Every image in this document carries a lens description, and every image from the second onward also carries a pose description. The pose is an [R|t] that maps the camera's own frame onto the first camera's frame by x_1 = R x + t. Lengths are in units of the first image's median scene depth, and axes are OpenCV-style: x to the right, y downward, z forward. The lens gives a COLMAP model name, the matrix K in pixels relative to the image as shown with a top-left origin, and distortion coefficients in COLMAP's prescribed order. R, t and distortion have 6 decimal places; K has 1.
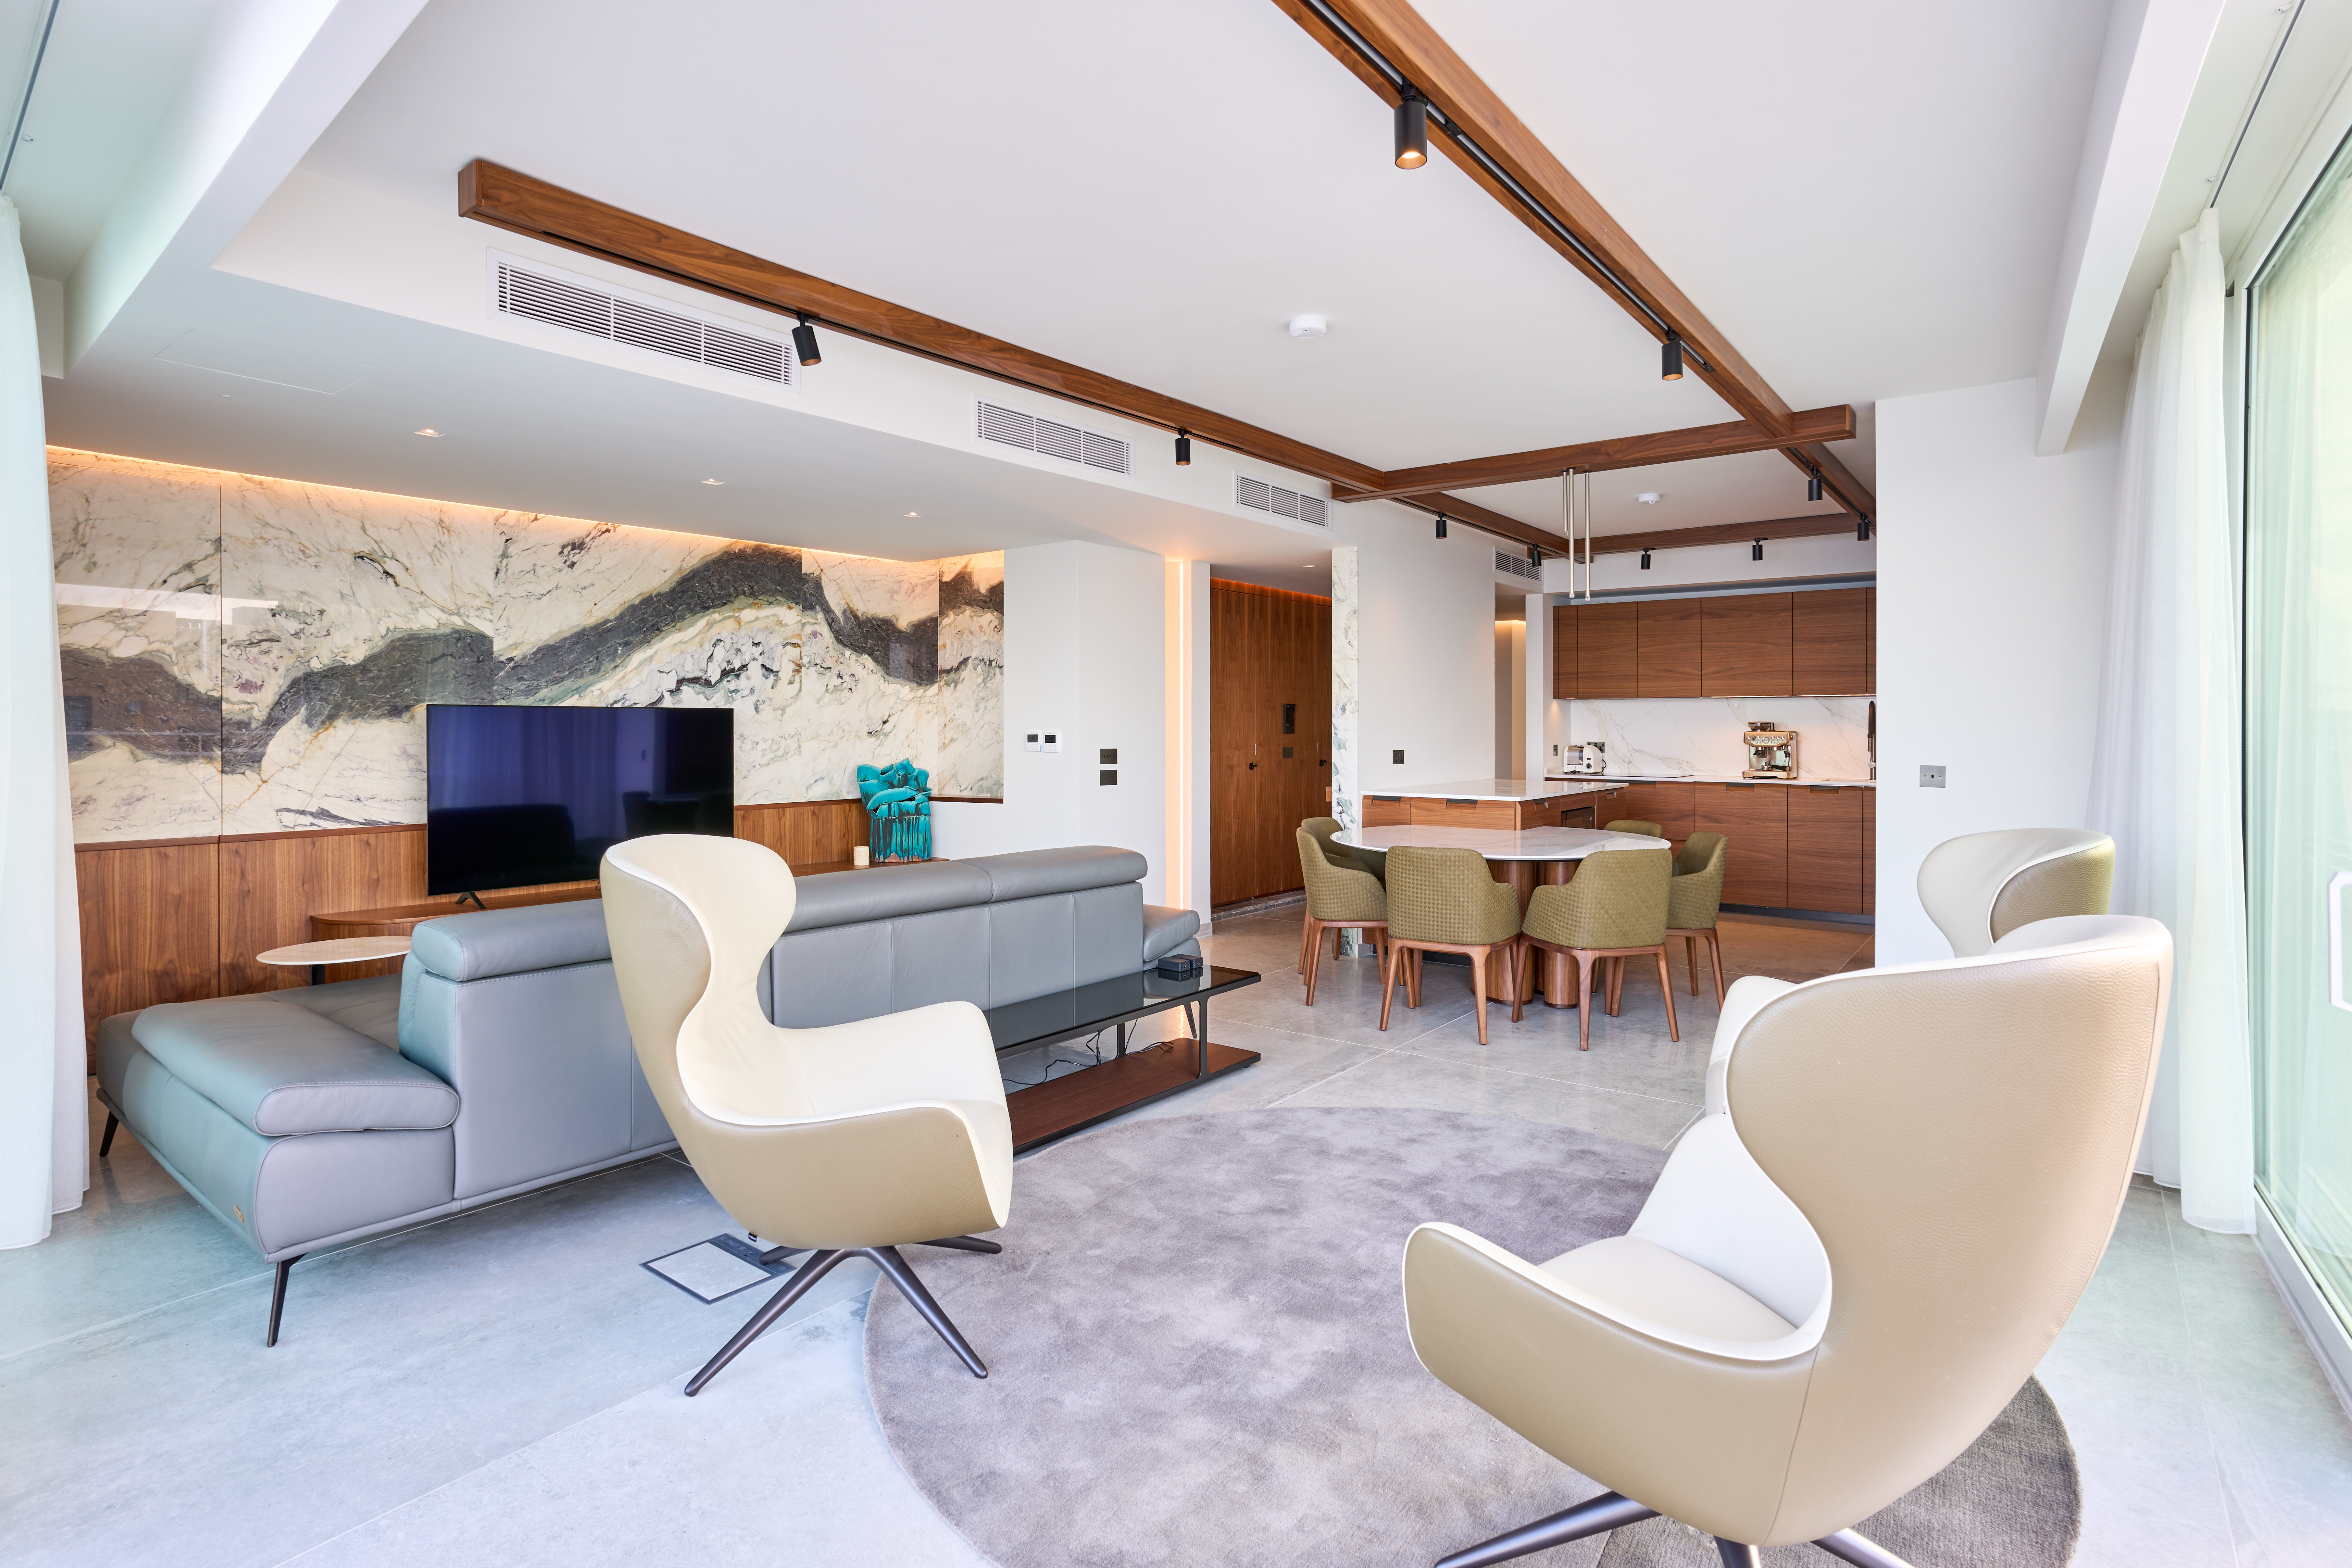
lens RADIAL K [[1169.0, 0, 1184.8], [0, 1169.0, 726.5], [0, 0, 1]] dist [-0.067352, 0.054527]
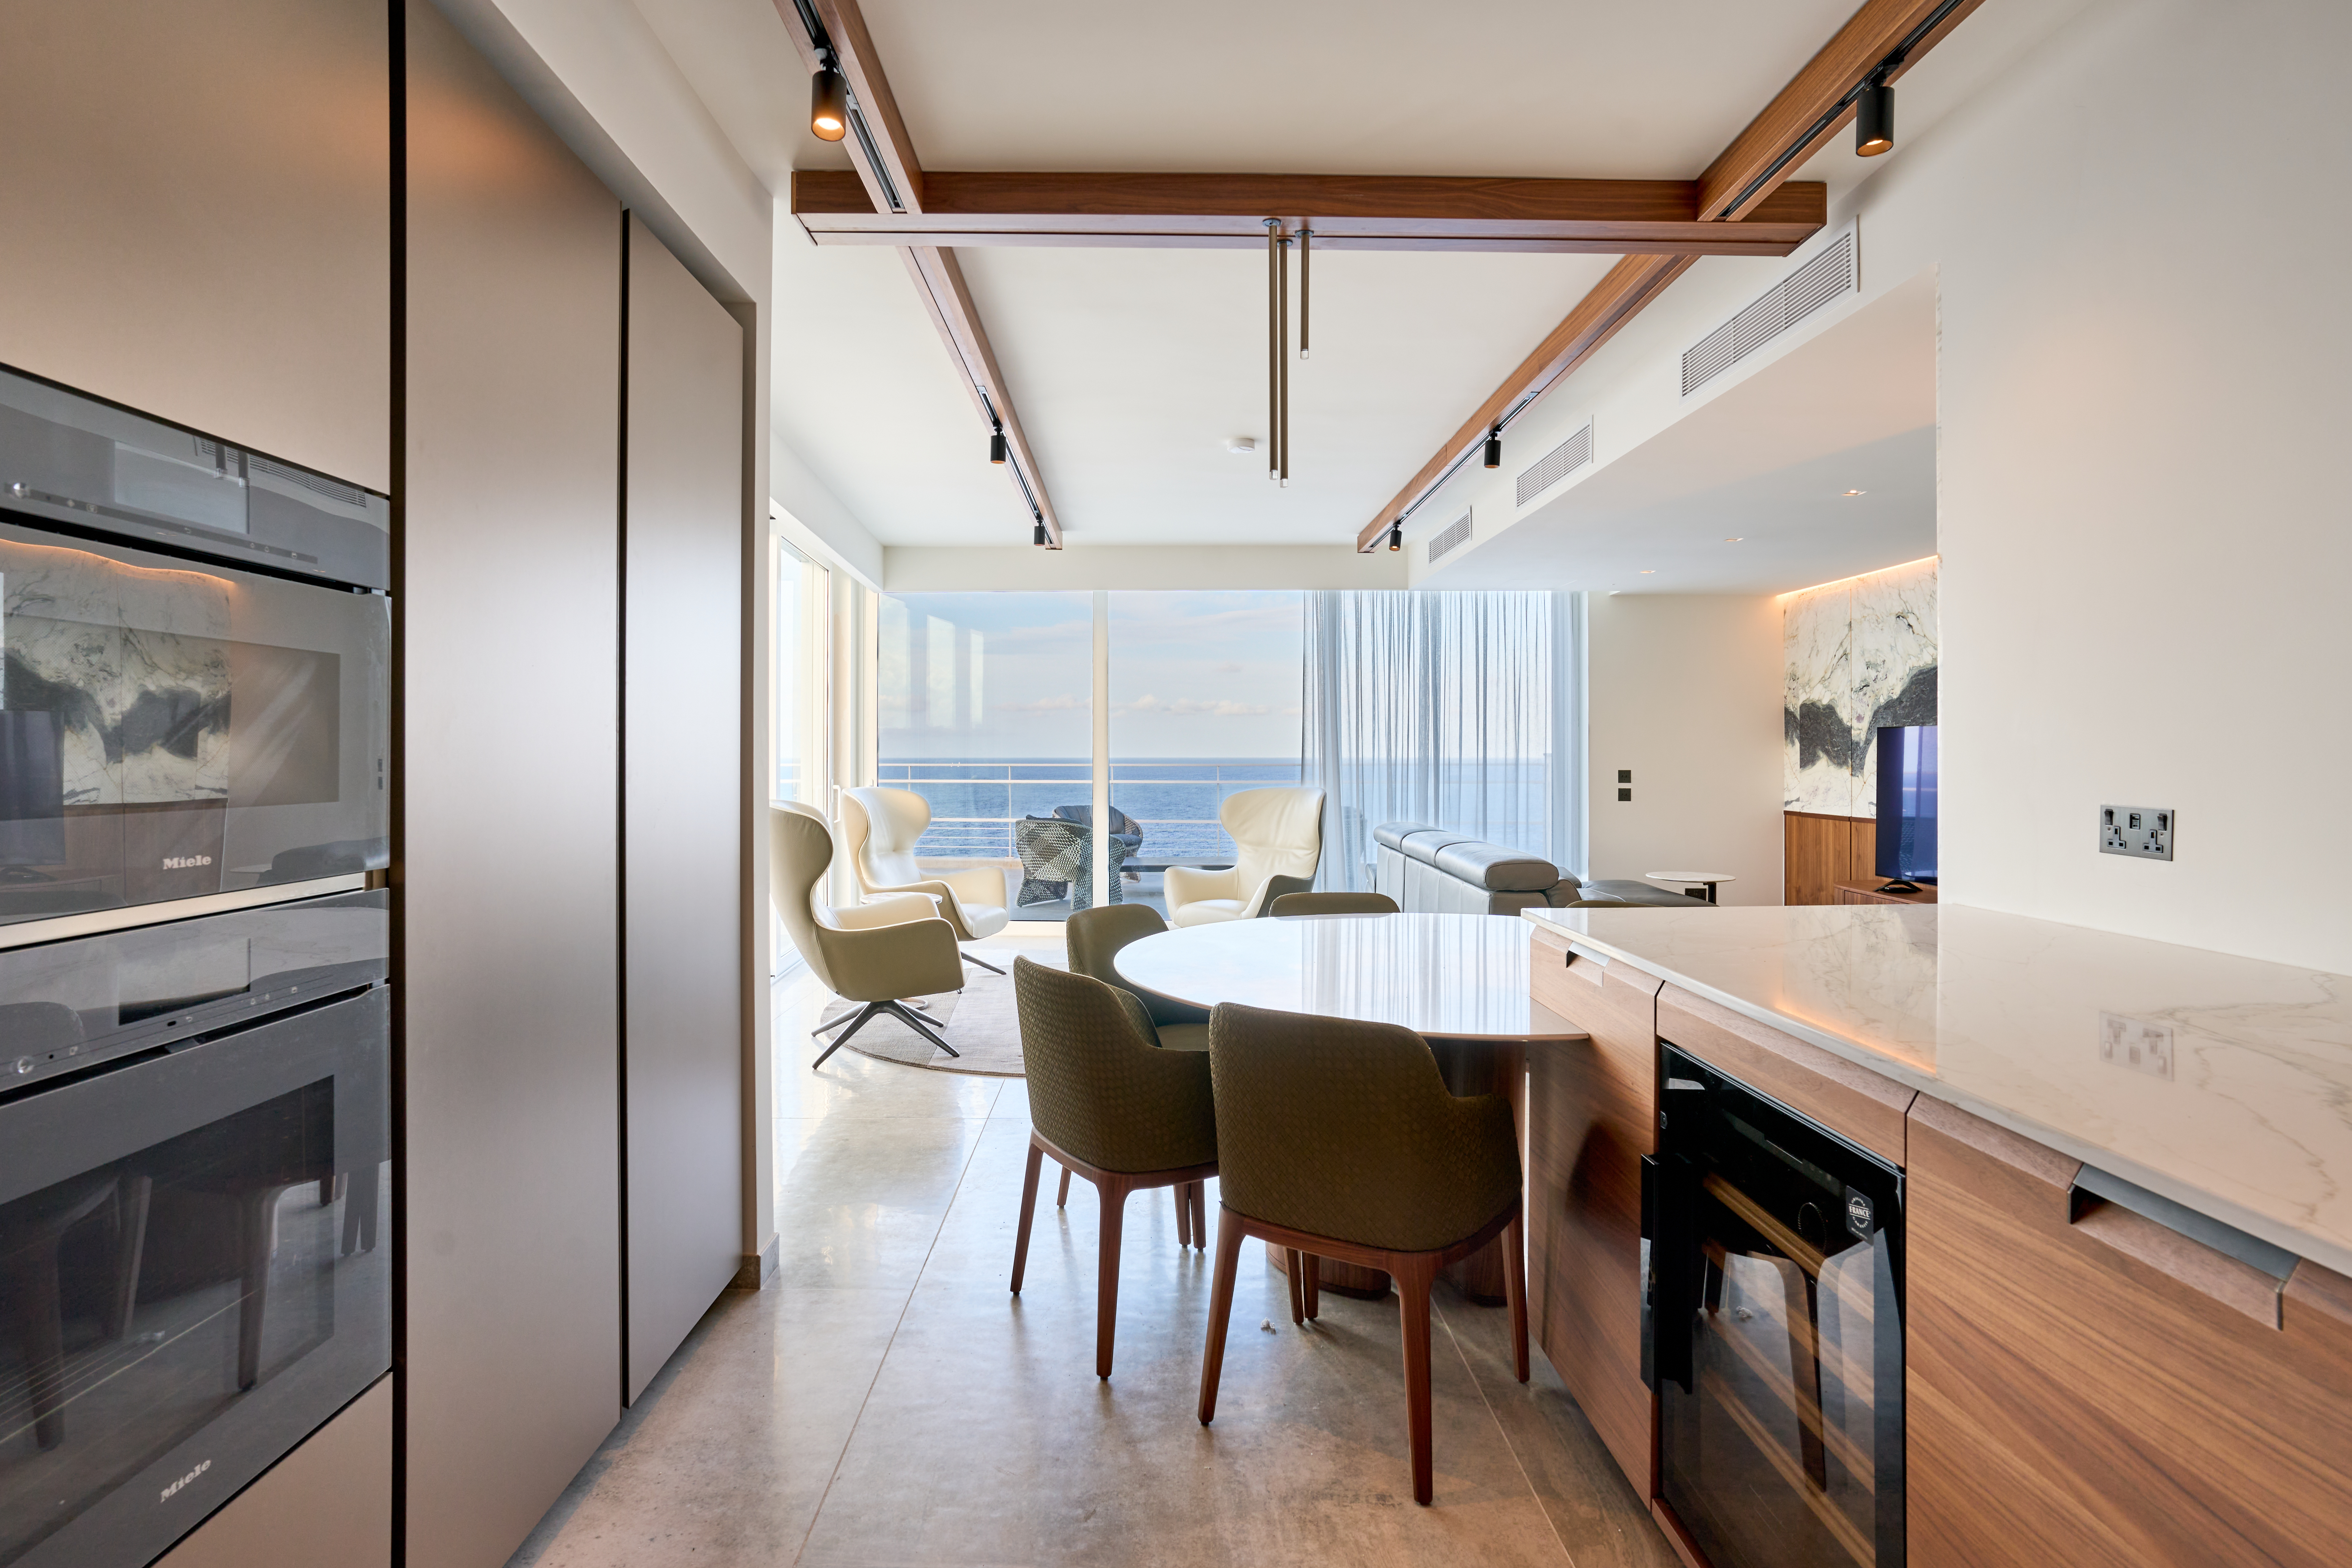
lens RADIAL K [[1175.7, 0, 1175.3], [0, 1175.7, 761.1], [0, 0, 1]] dist [-0.068822, 0.055527]
pose [[-0.783206, 0.001677, -0.621760, 0.803334], [-0.003349, 0.999970, 0.006916, 0.012860], [0.621753, 0.007499, -0.783177, 1.615228]]
